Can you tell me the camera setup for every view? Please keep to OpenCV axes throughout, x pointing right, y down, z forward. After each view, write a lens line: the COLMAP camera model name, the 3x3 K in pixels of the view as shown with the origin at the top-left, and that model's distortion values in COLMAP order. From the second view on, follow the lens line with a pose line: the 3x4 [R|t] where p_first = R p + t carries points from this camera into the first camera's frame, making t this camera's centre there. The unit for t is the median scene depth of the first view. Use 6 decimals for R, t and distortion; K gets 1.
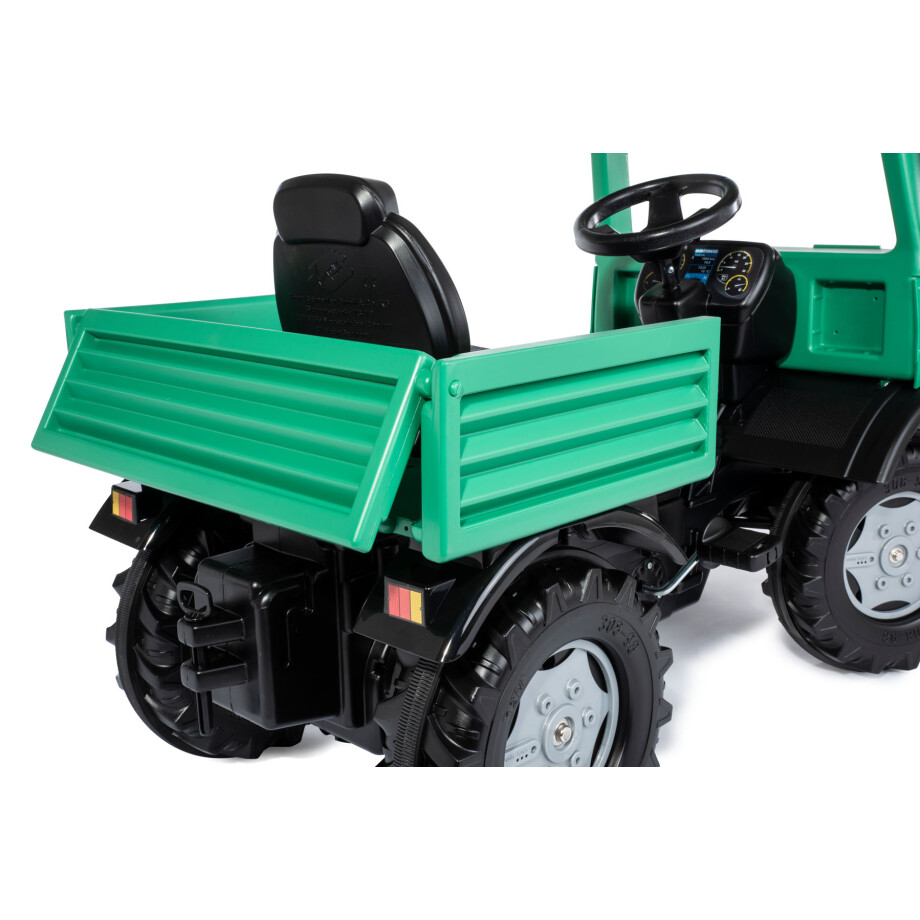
lens RADIAL K [[1210.2, 0, 477.6], [0, 1210.2, 460.2], [0, 0, 1]] dist [0.078076, 0.004692]
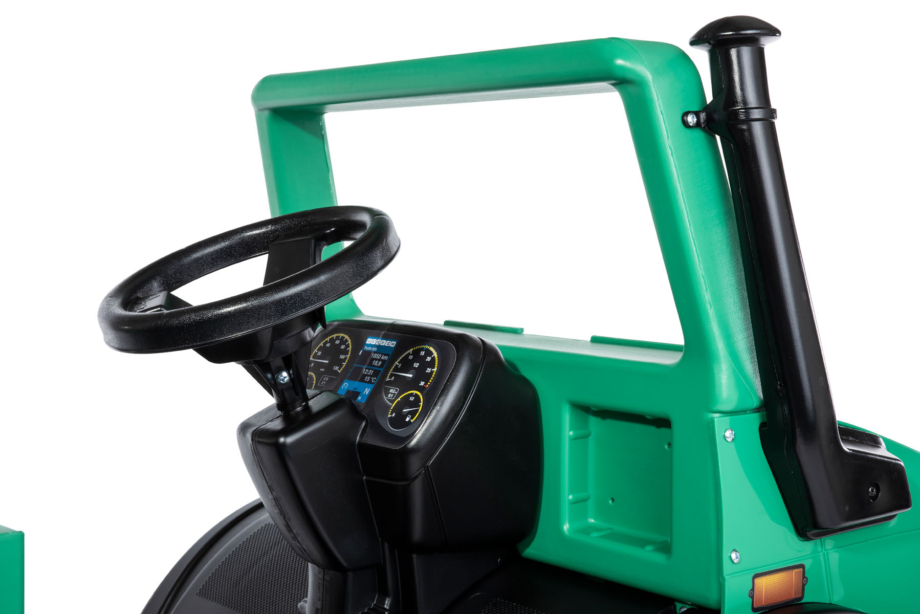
lens RADIAL K [[1515.7, 0, 460.0], [0, 1515.7, 307.0], [0, 0, 1]] dist [0.034982, 0.055547]
pose [[0.993921, 0.029824, -0.105976, 0.306288], [-0.045497, 0.987834, -0.148705, -0.089620], [0.100252, 0.152623, 0.983187, 0.333396]]
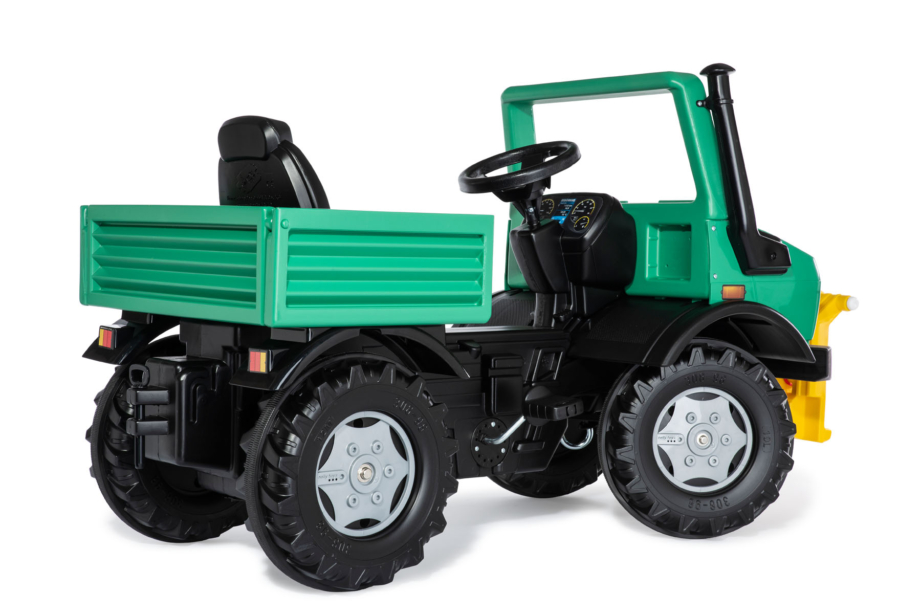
lens RADIAL K [[1720.4, 0, 460.0], [0, 1720.4, 307.0], [0, 0, 1]] dist [0.189739, 0.054308]
pose [[0.990985, 0.041032, -0.127532, 0.322858], [-0.063557, 0.981990, -0.177922, 0.282349], [0.117934, 0.184424, 0.975746, -0.807857]]
